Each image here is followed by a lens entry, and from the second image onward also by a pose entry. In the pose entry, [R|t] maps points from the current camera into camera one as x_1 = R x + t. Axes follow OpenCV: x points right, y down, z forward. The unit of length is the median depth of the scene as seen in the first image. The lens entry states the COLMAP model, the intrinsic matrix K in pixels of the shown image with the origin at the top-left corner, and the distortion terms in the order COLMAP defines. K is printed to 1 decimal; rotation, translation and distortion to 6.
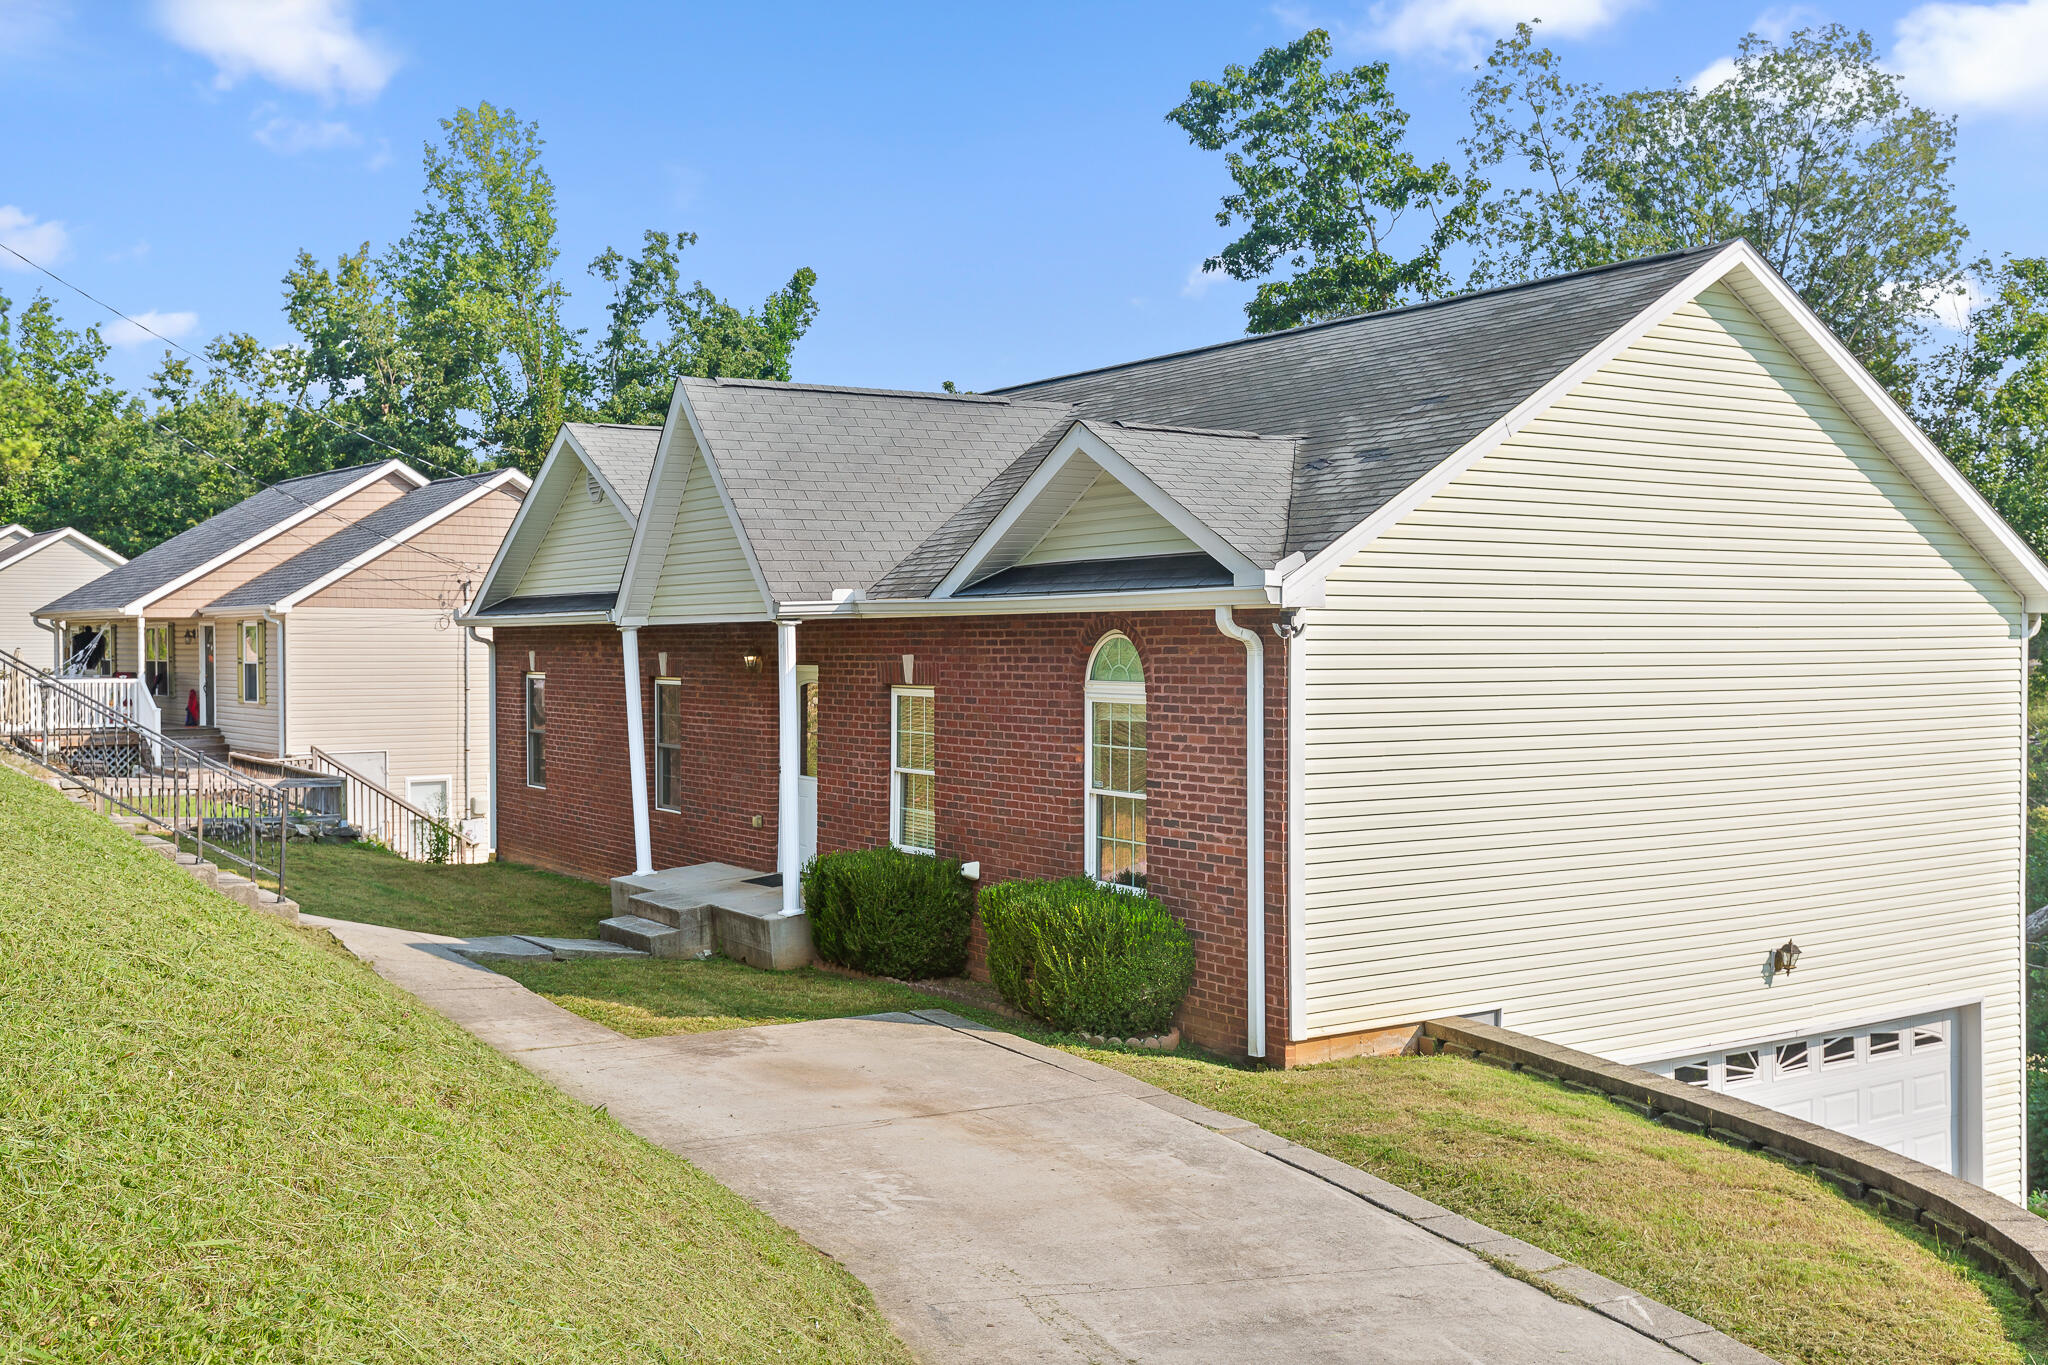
lens RADIAL K [[1989.1, 0, 1020.4], [0, 1989.1, 692.8], [0, 0, 1]] dist [-0.000083, -0.008537]
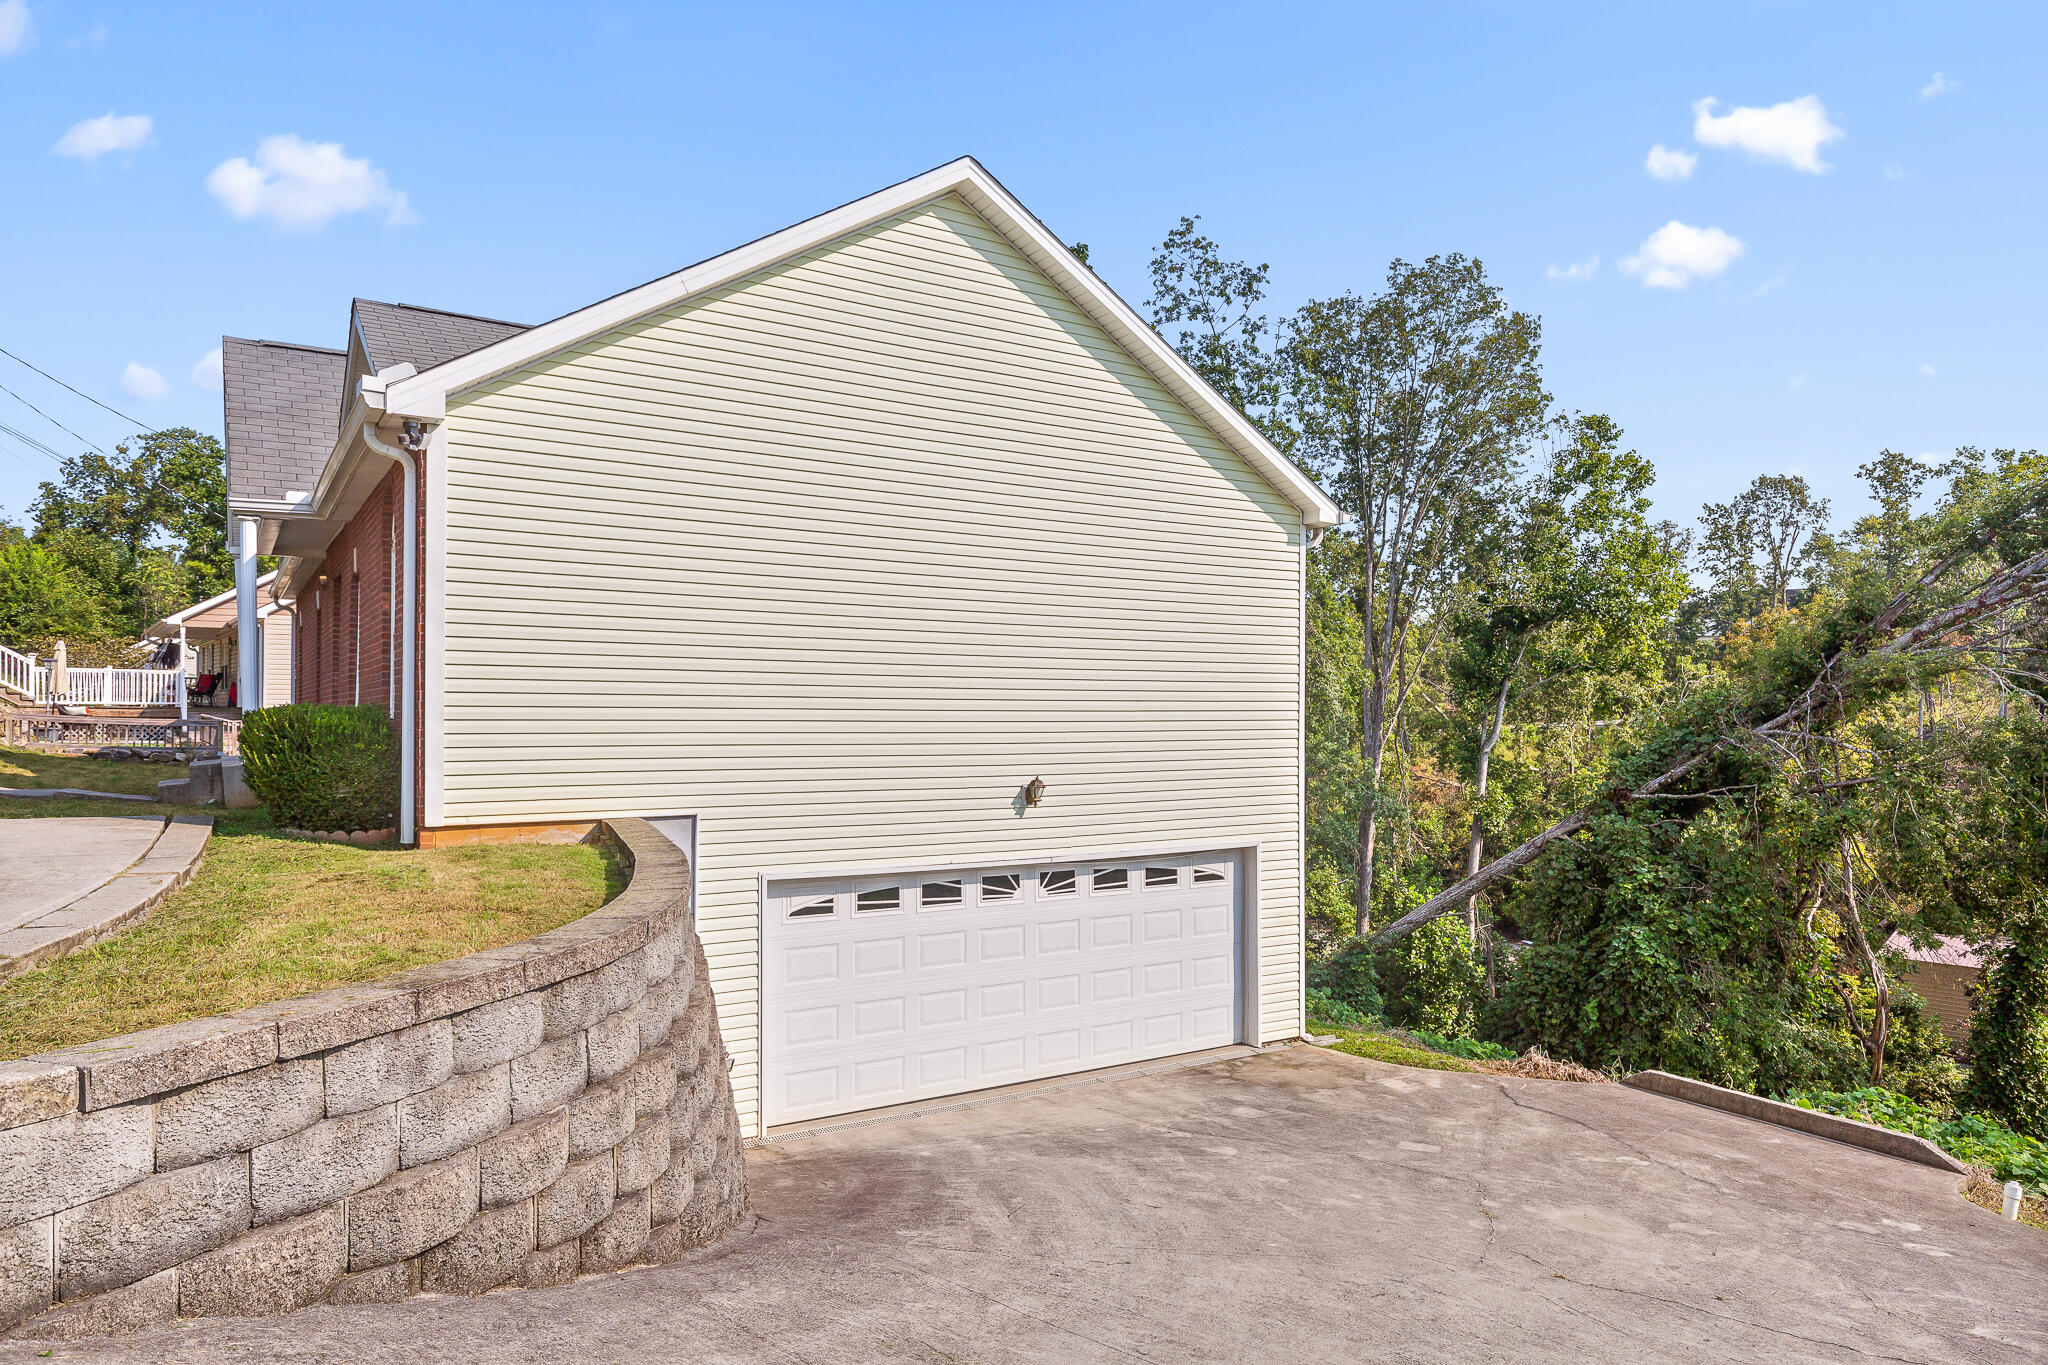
lens RADIAL K [[1273.6, 0, 1030.6], [0, 1273.6, 719.1], [0, 0, 1]] dist [0.001911, 0.000483]
pose [[0.999941, 0.006049, -0.009046, 0.299744], [-0.006273, 0.999671, -0.024870, 0.084034], [0.008893, 0.024925, 0.999650, 0.198771]]
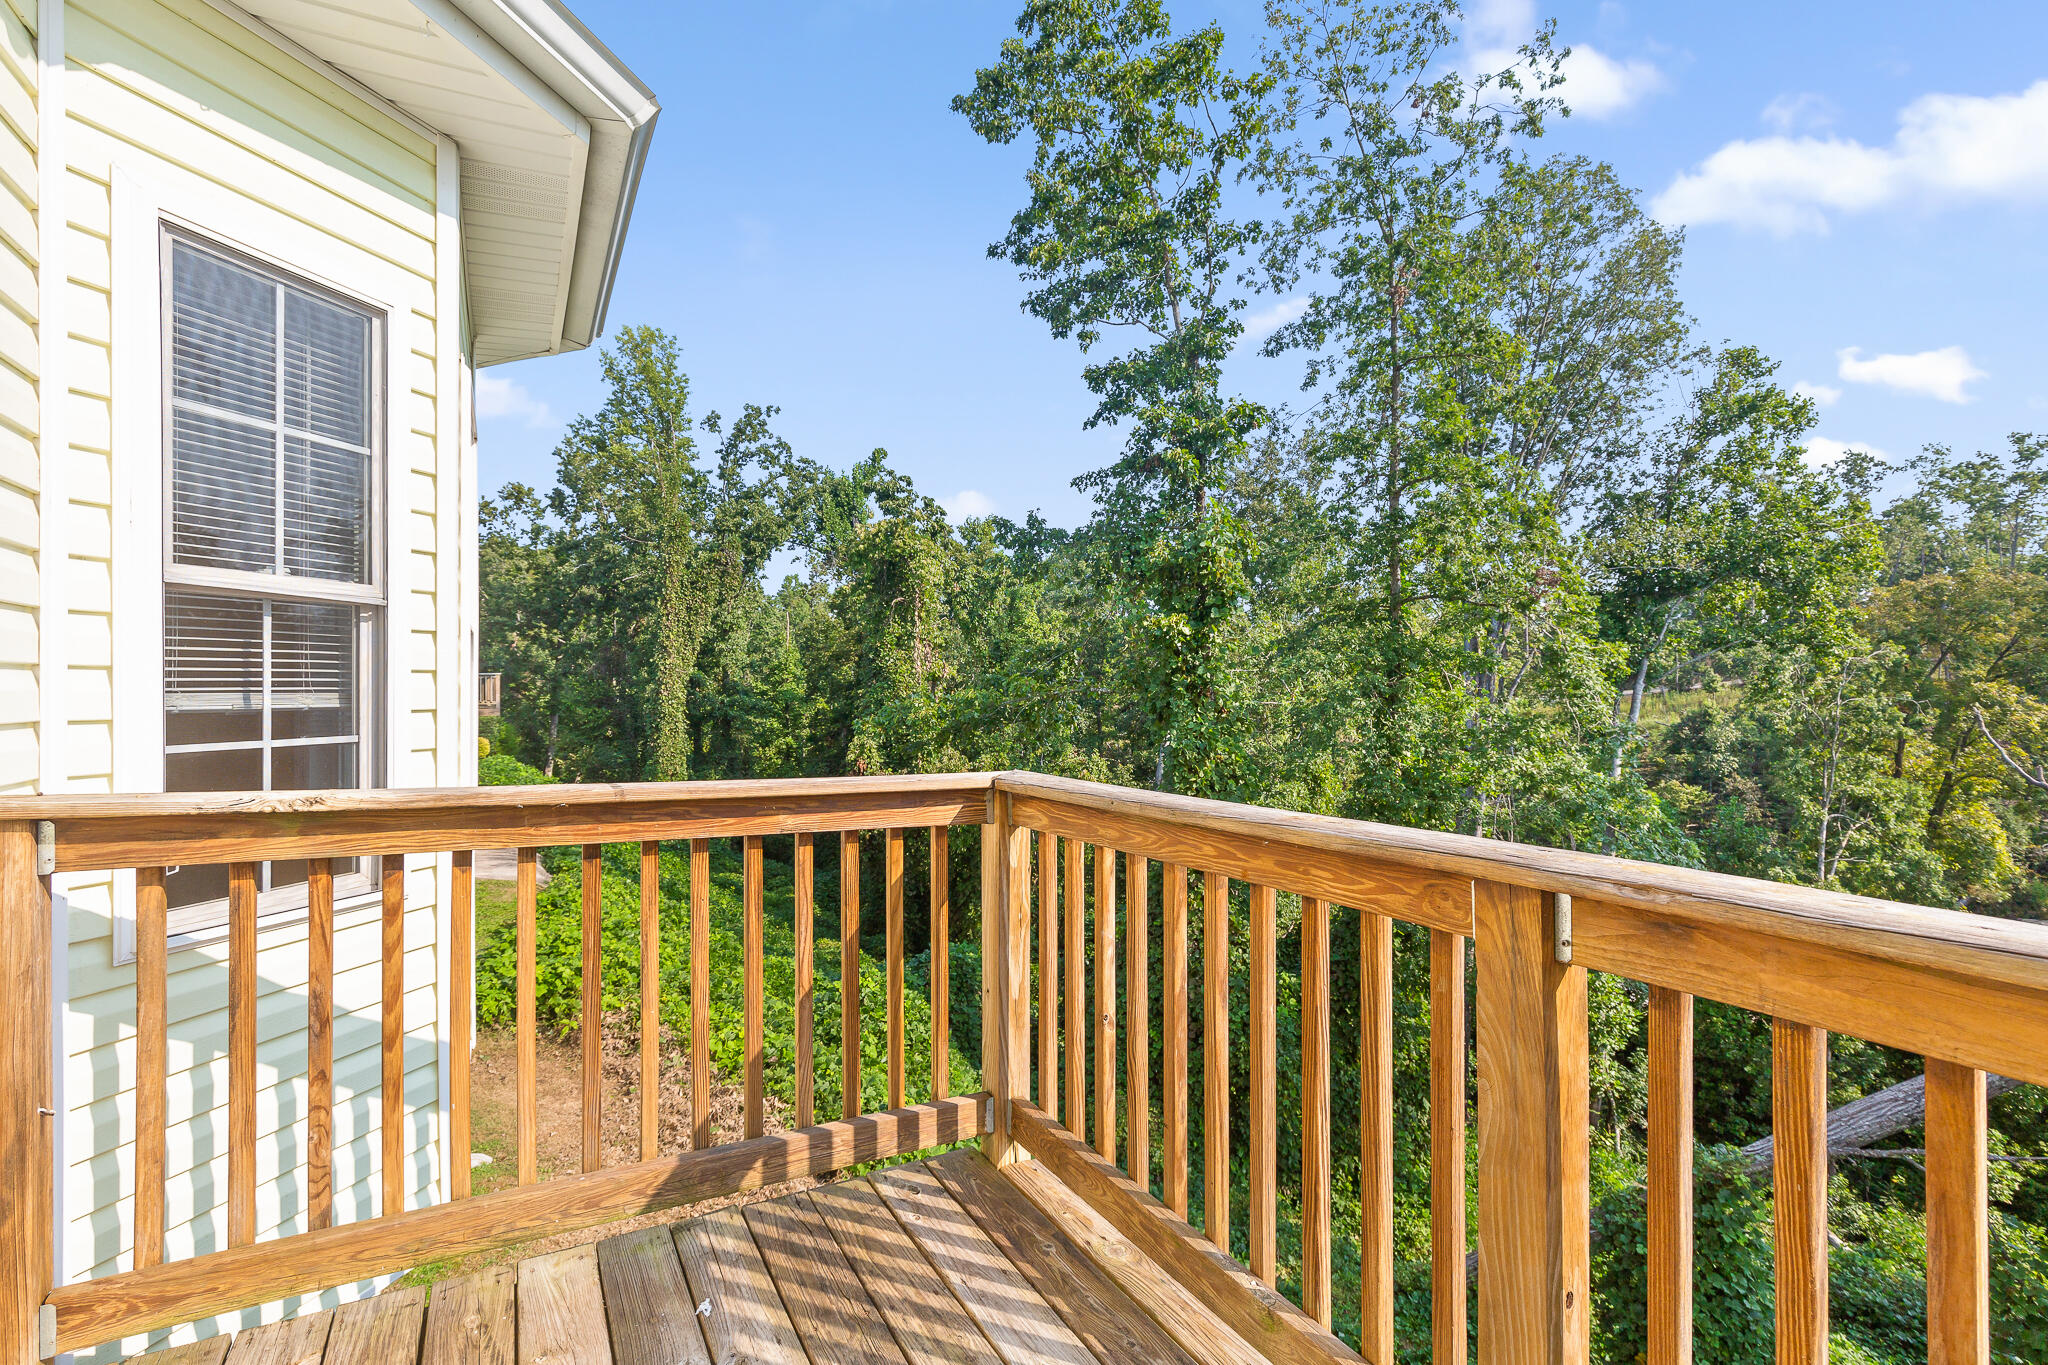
lens RADIAL K [[930.0, 0, 1029.1], [0, 930.0, 675.1], [0, 0, 1]] dist [0.010084, -0.000151]
pose [[0.997928, -0.001965, -0.064313, 0.292783], [-0.000730, 0.999123, -0.041855, 0.028497], [0.064338, 0.041815, 0.997052, 1.140271]]
